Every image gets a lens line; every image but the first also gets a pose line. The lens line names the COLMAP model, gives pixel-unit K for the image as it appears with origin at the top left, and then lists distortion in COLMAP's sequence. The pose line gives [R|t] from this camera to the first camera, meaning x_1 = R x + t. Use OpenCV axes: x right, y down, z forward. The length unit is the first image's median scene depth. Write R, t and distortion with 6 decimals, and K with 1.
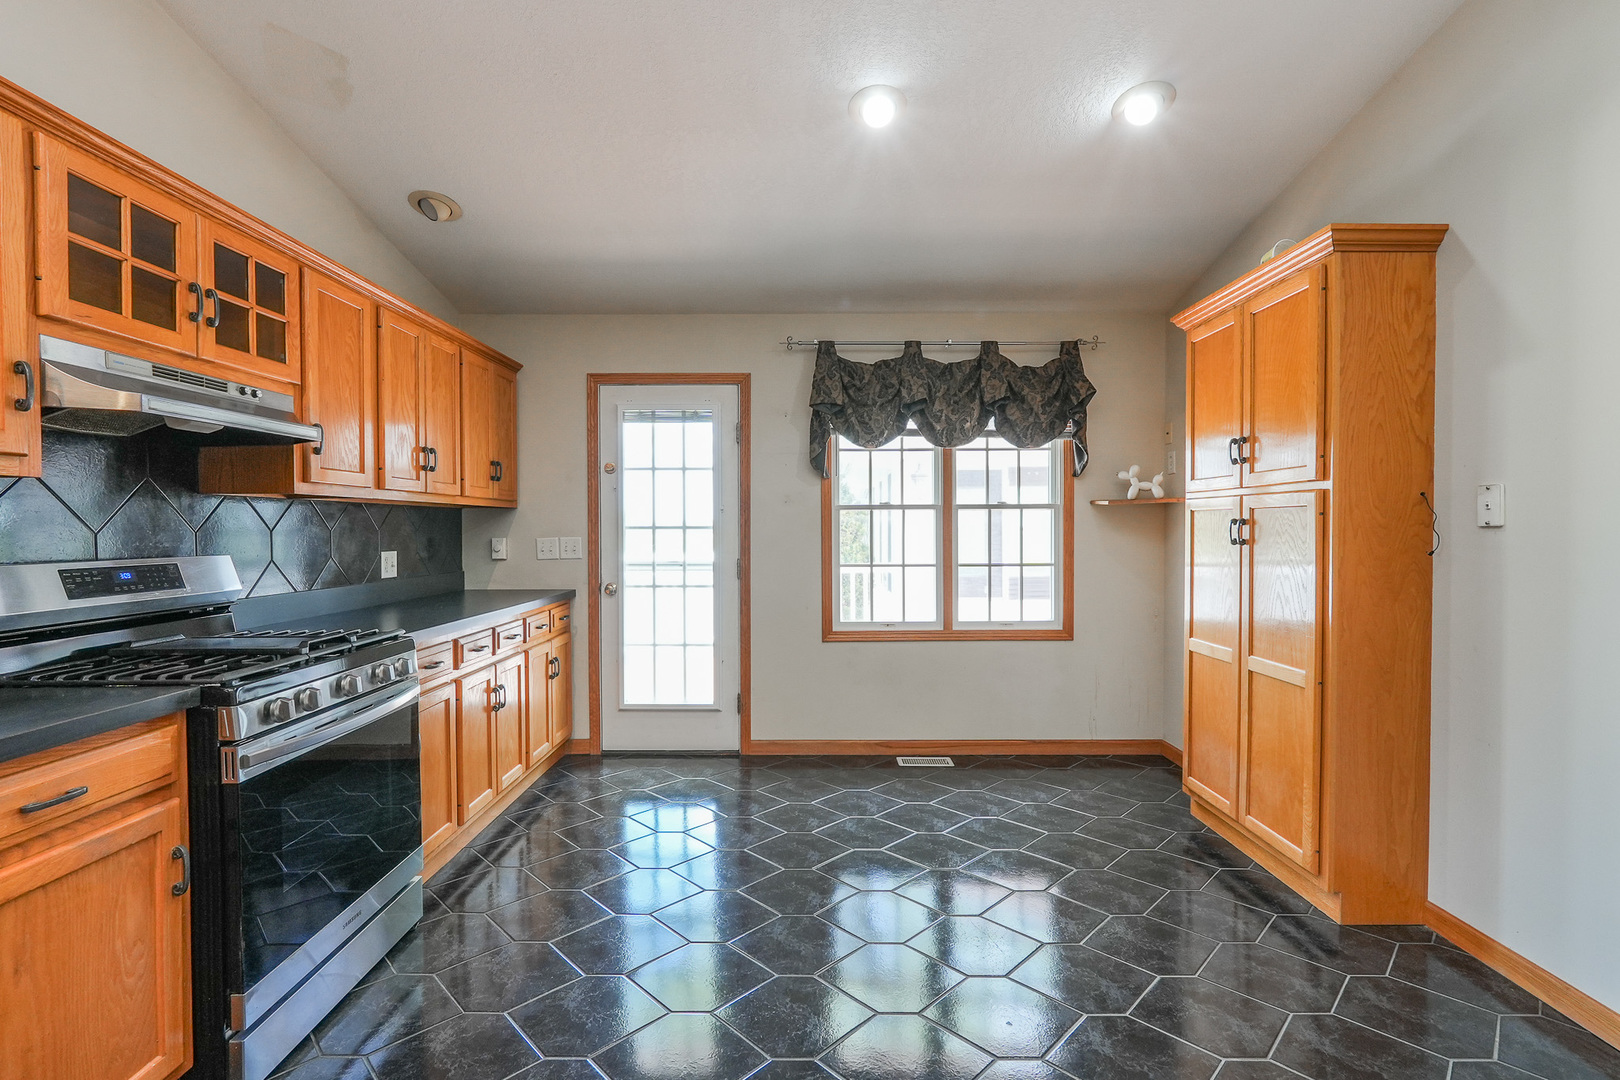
lens RADIAL K [[740.0, 0, 805.2], [0, 740.0, 539.3], [0, 0, 1]] dist [-0.019883, 0.010480]
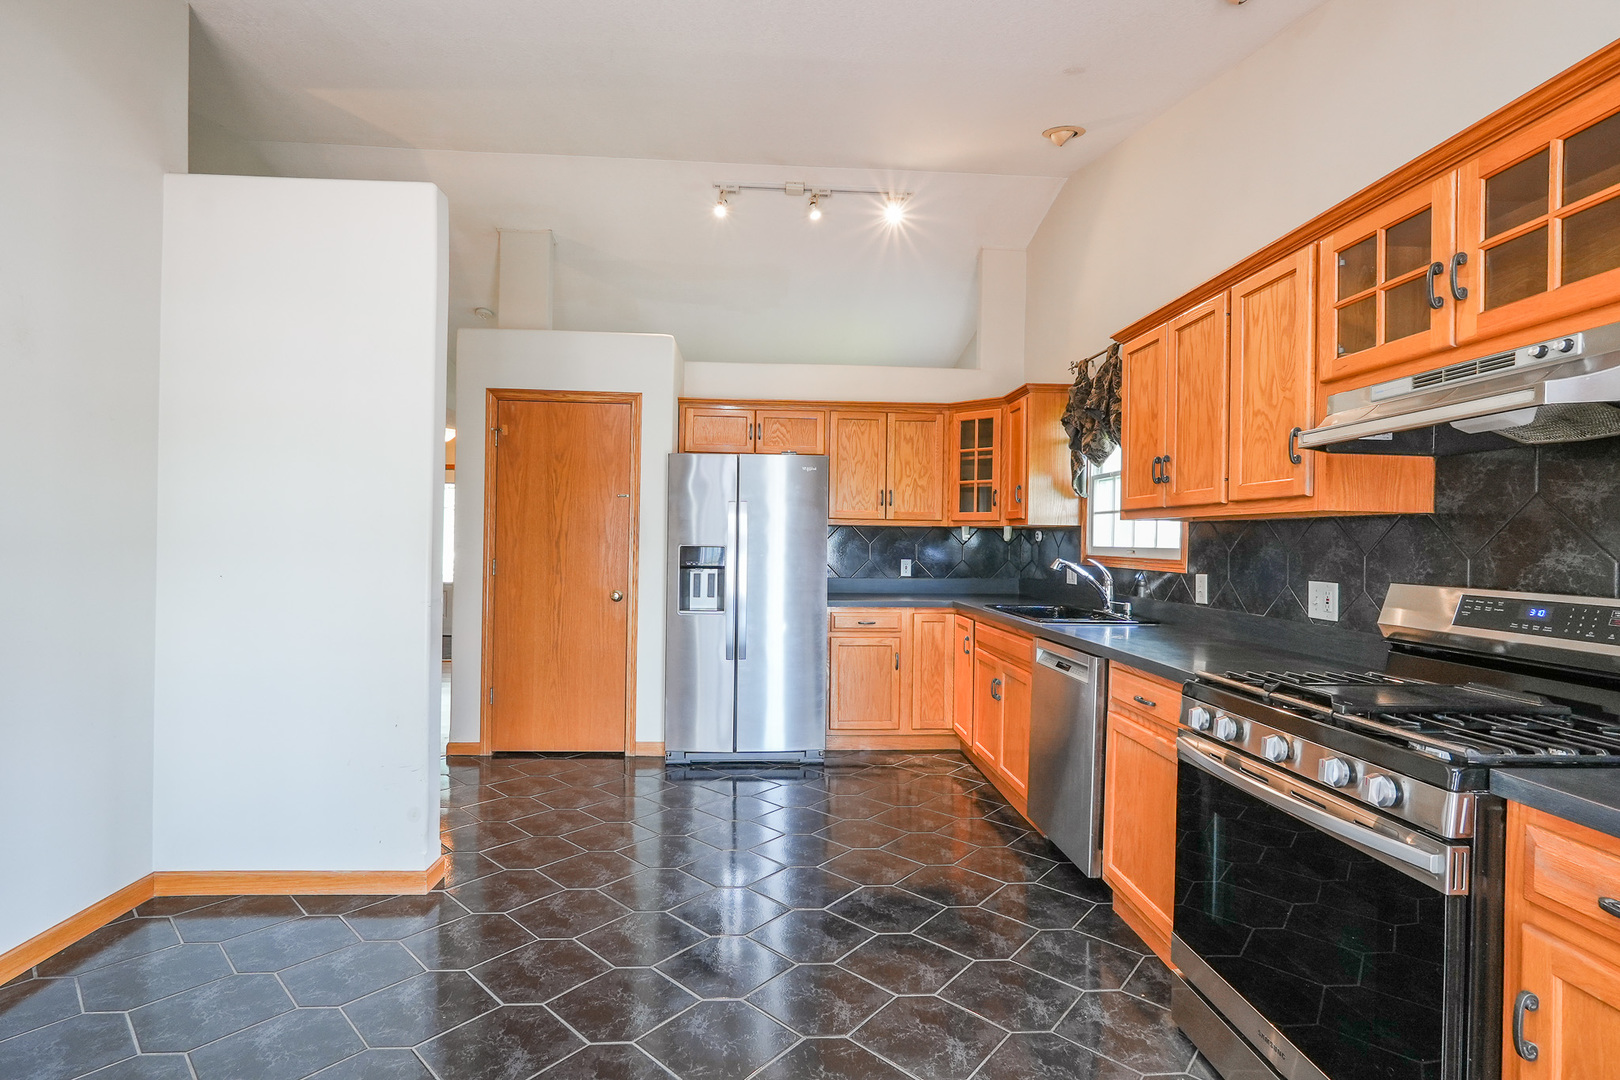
lens RADIAL K [[740.0, 0, 805.2], [0, 740.0, 539.3], [0, 0, 1]] dist [-0.019883, 0.010480]
pose [[-0.997651, -0.013461, -0.067172, -0.027172], [-0.014574, 0.999764, 0.016107, -0.016508], [0.066939, 0.017048, -0.997611, 0.861872]]
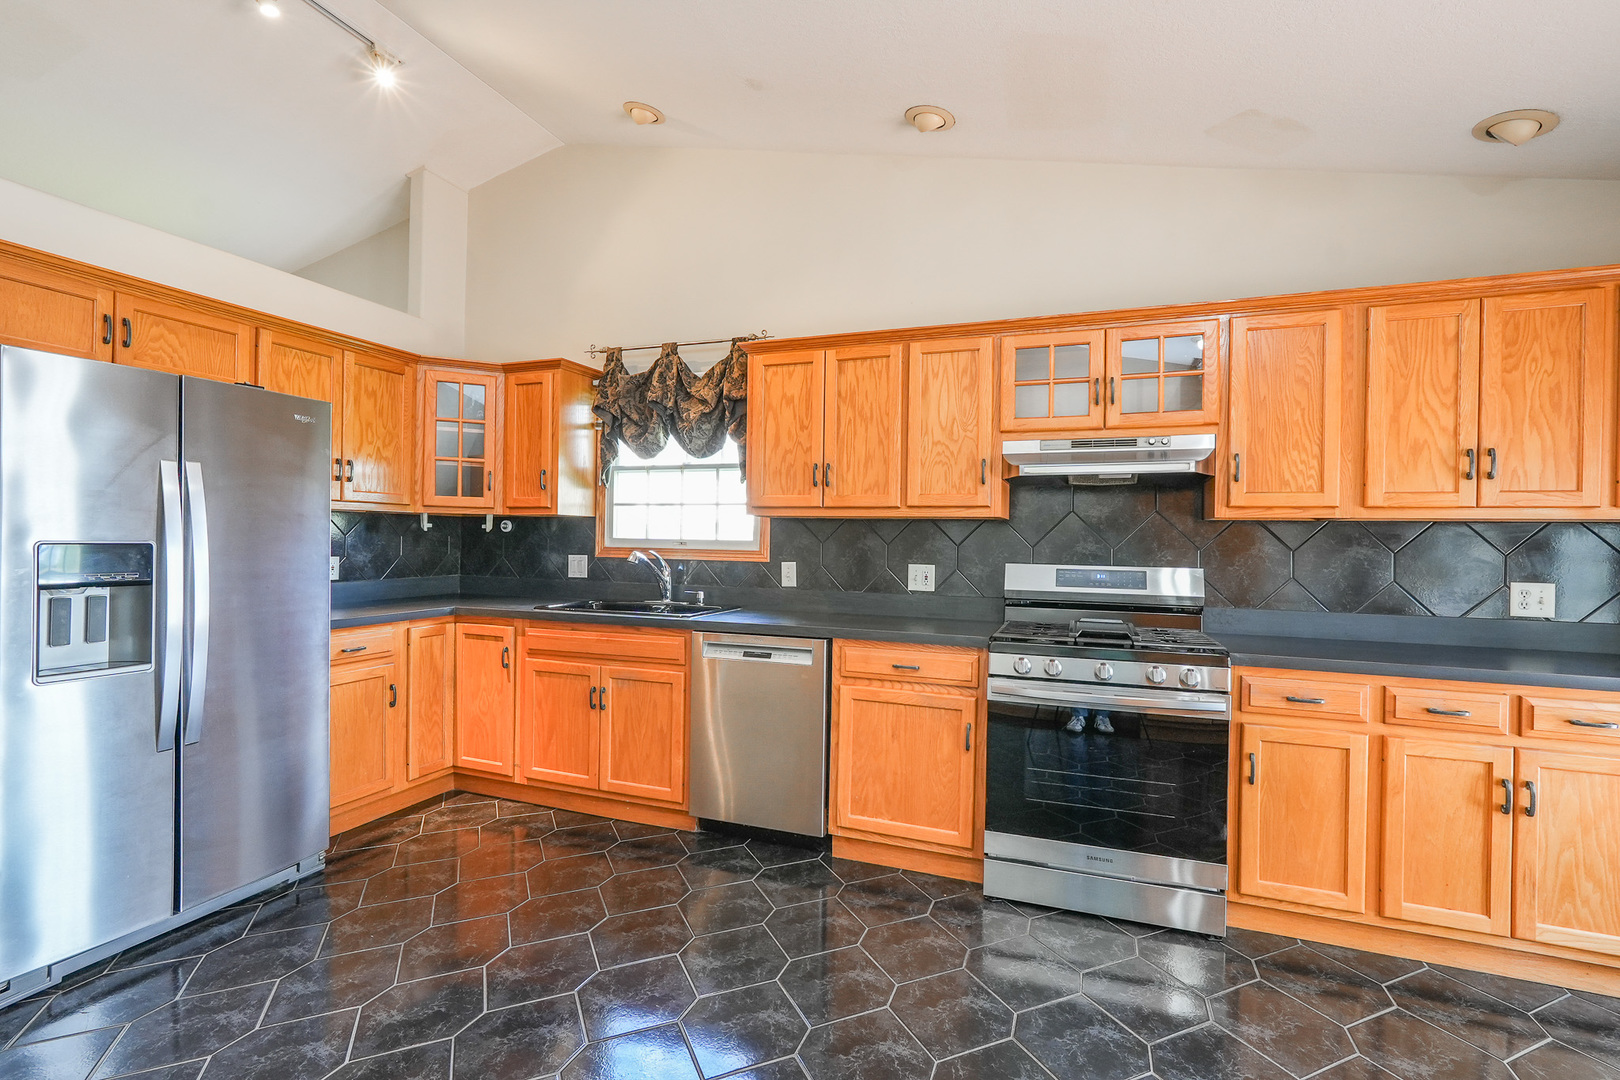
lens RADIAL K [[740.0, 0, 805.2], [0, 740.0, 539.3], [0, 0, 1]] dist [-0.019883, 0.010480]
pose [[-0.351603, -0.003686, -0.936142, 0.361411], [-0.030586, 0.999504, 0.007552, -0.010010], [0.935649, 0.031288, -0.351542, 0.470866]]
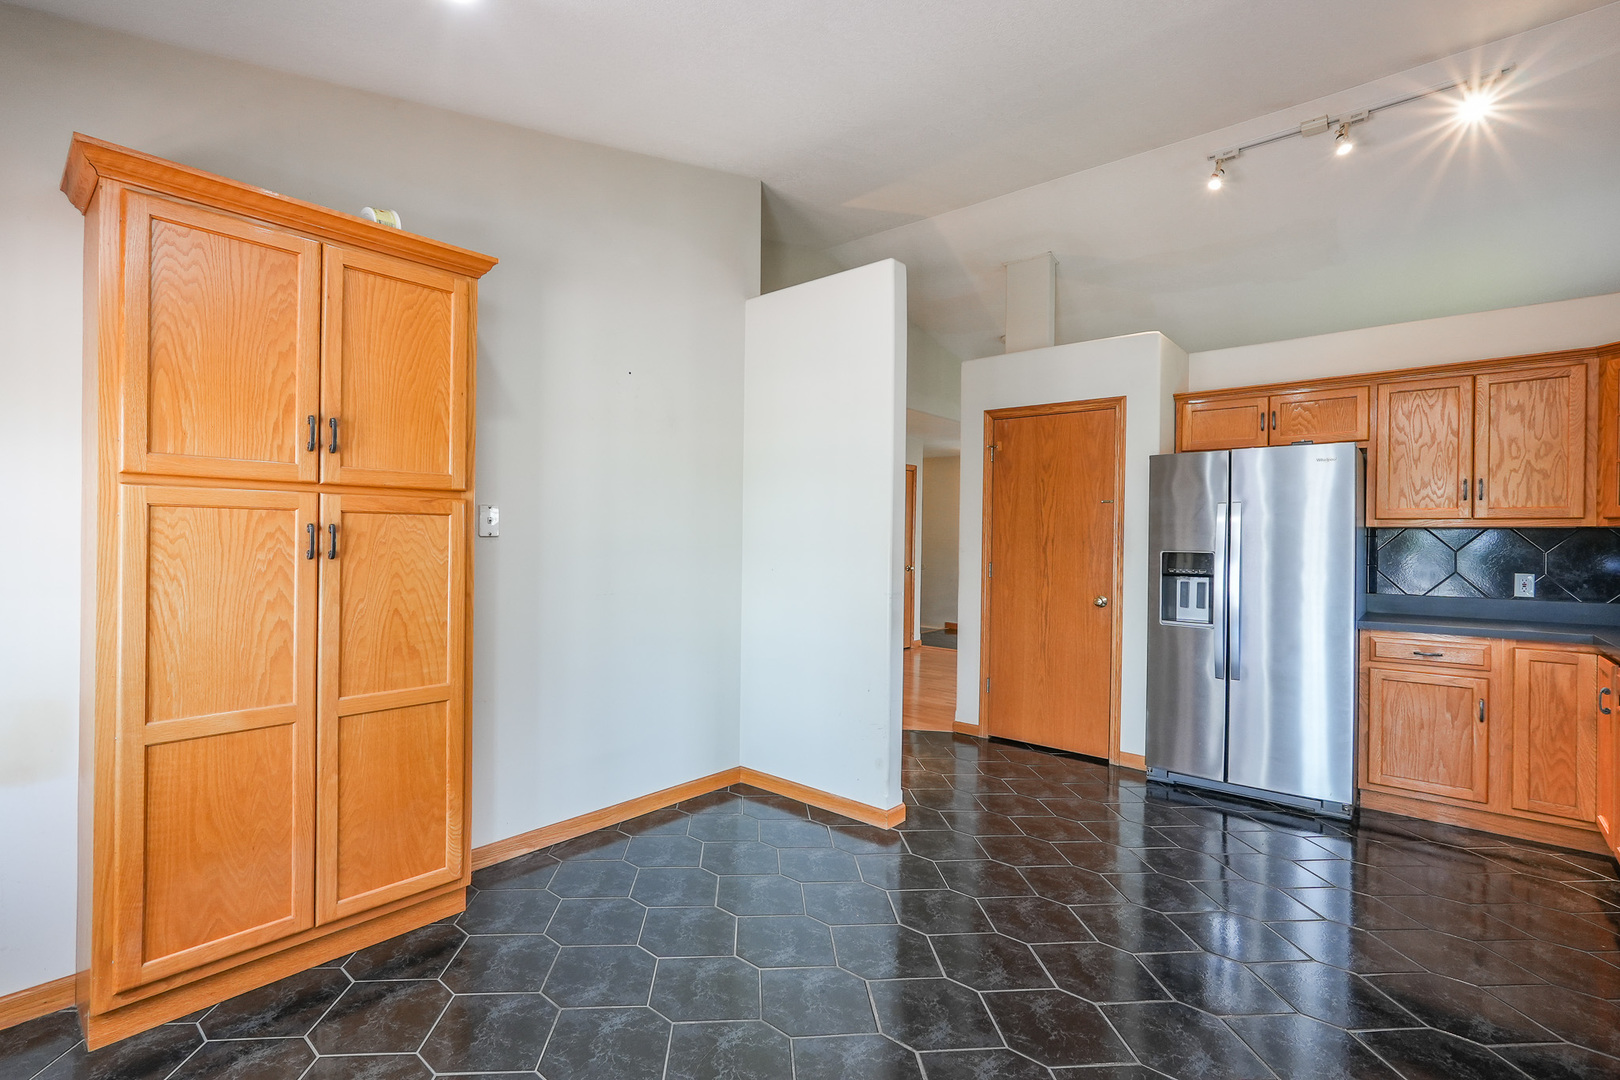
lens RADIAL K [[740.0, 0, 805.2], [0, 740.0, 539.3], [0, 0, 1]] dist [-0.019883, 0.010480]
pose [[-0.762896, -0.008999, 0.646459, -0.194089], [-0.001423, 0.999924, 0.012239, -0.016055], [-0.646520, 0.008417, -0.762851, 0.870006]]
